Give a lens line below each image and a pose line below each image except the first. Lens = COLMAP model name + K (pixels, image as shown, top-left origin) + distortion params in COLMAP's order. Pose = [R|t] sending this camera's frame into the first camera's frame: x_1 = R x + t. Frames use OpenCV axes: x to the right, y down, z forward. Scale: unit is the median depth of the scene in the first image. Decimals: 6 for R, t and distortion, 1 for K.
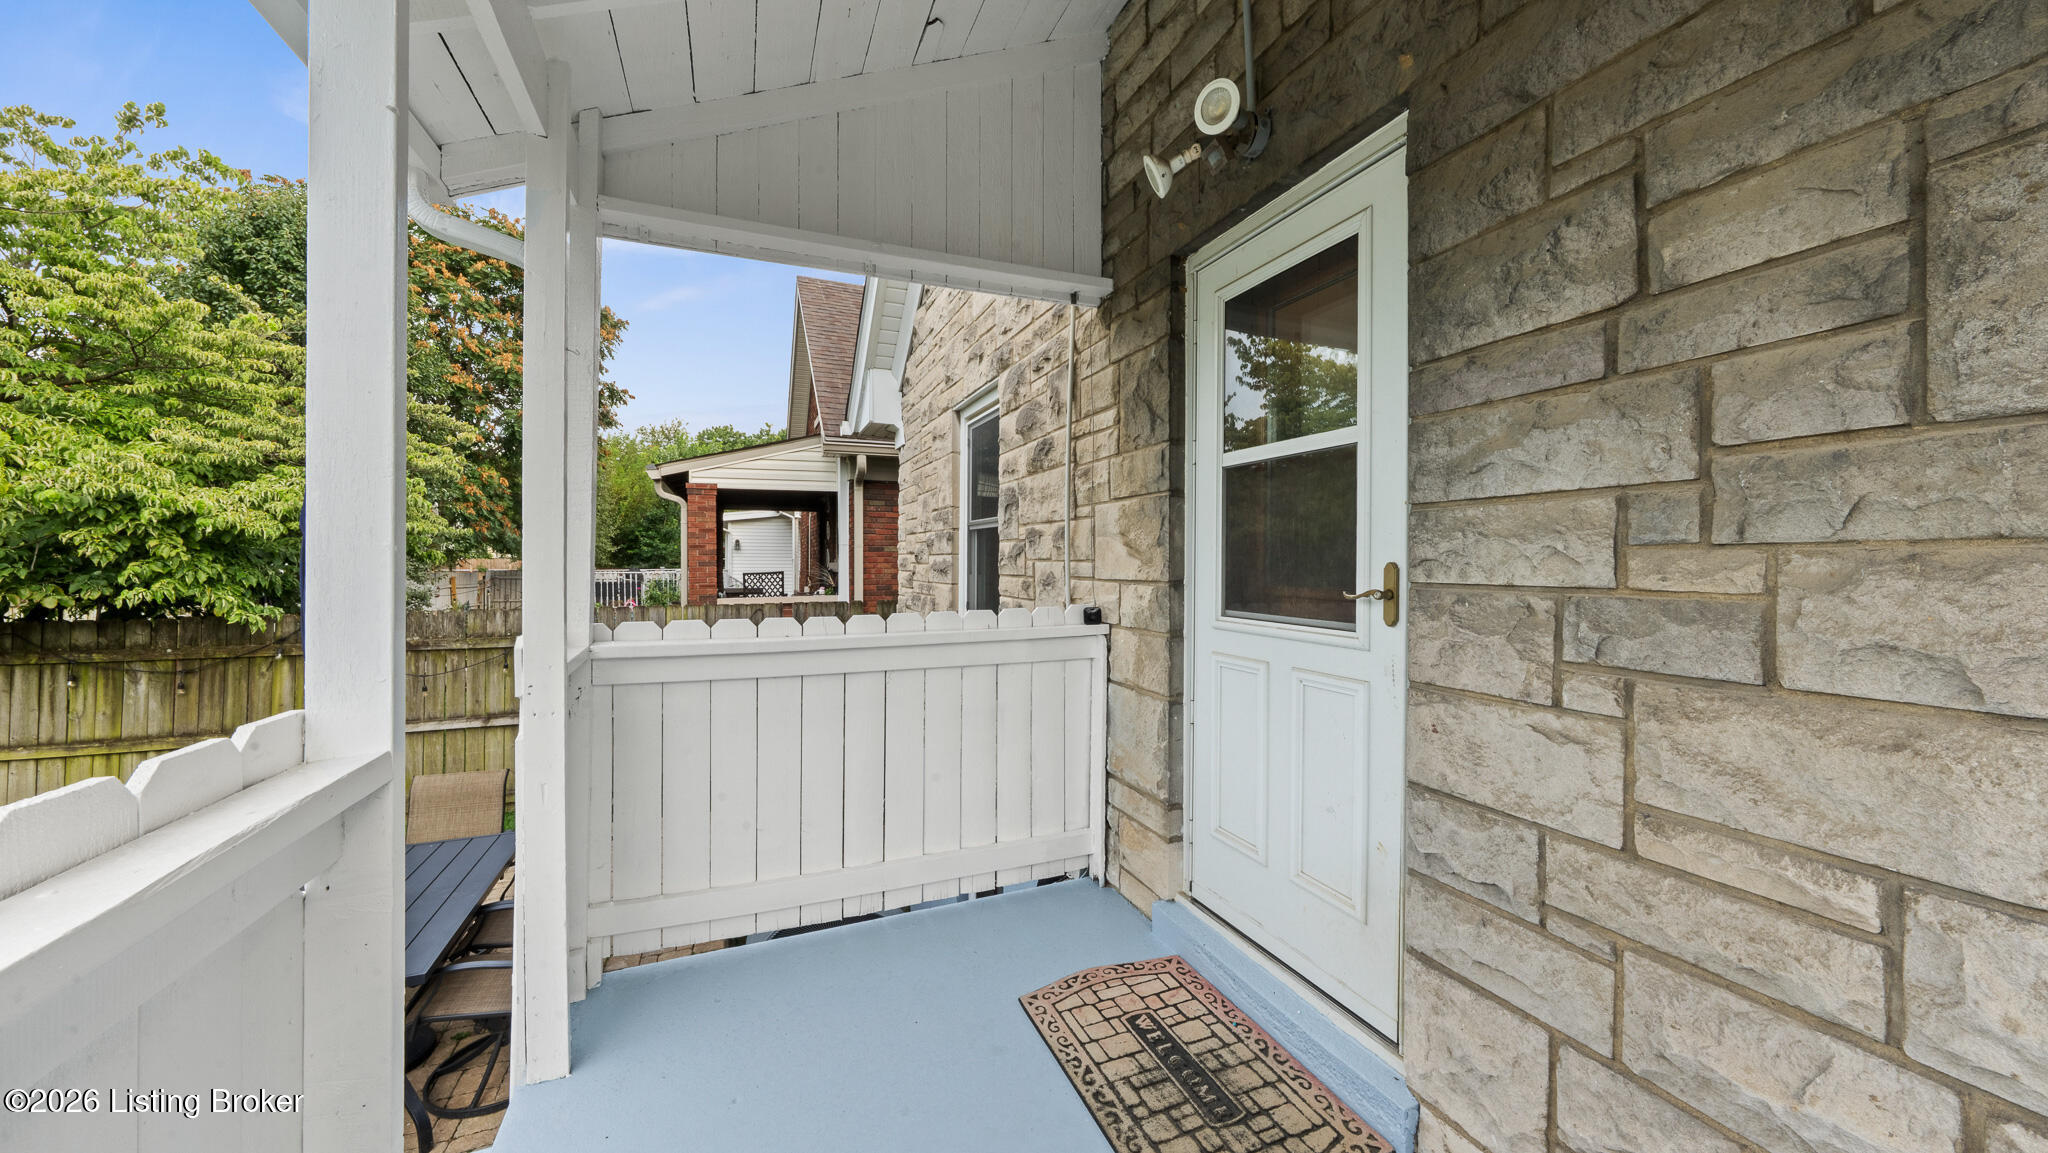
lens RADIAL K [[704.5, 0, 1014.9], [0, 704.5, 563.4], [0, 0, 1]] dist [0.002444, 0.000033]
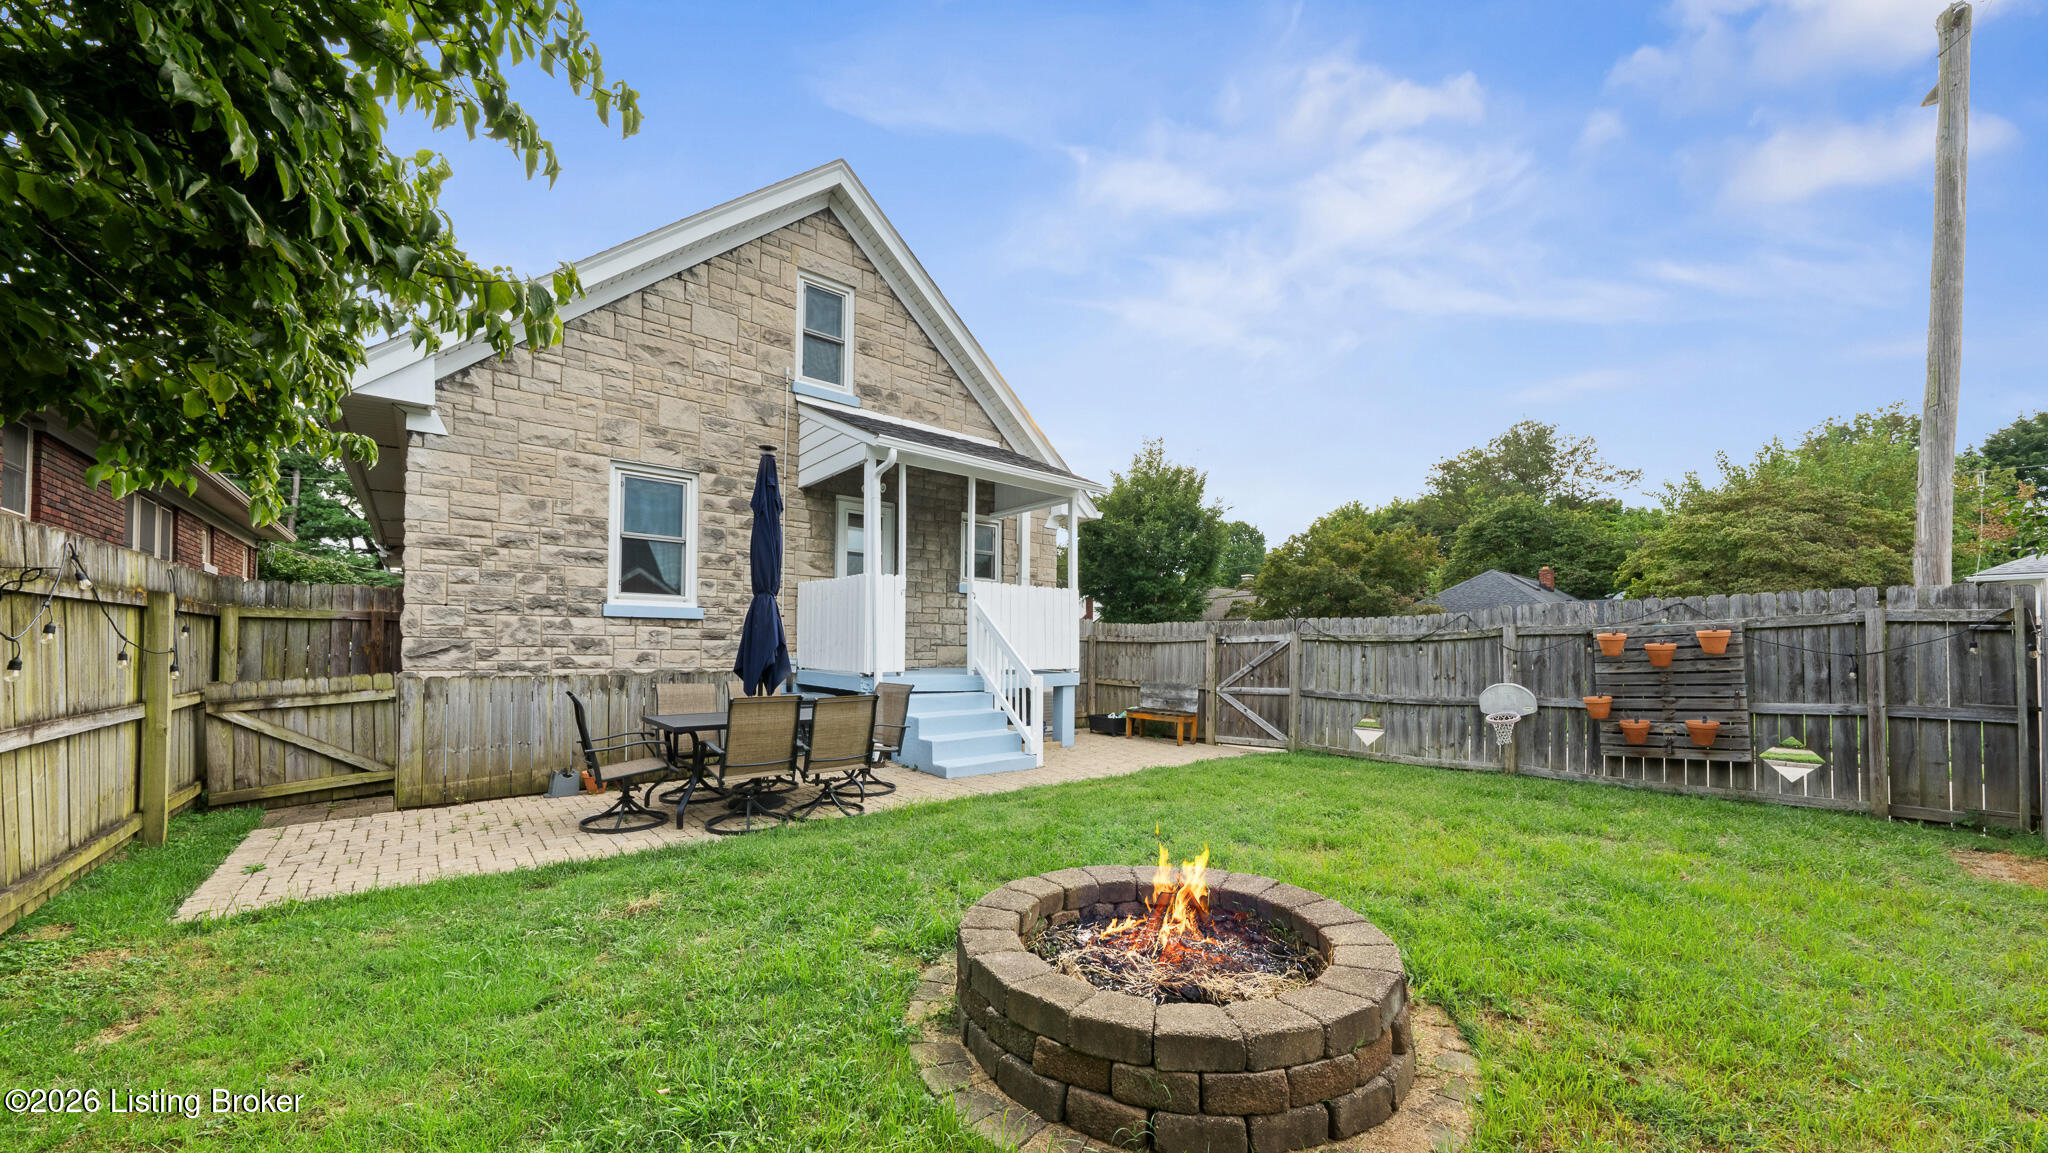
lens RADIAL K [[704.5, 0, 1027.5], [0, 704.5, 644.1], [0, 0, 1]] dist [0.002444, 0.000033]
pose [[-0.319736, -0.002086, 0.947504, -1.656567], [-0.006110, 0.999981, 0.000139, 0.168793], [-0.947487, -0.005745, -0.319743, 0.539429]]
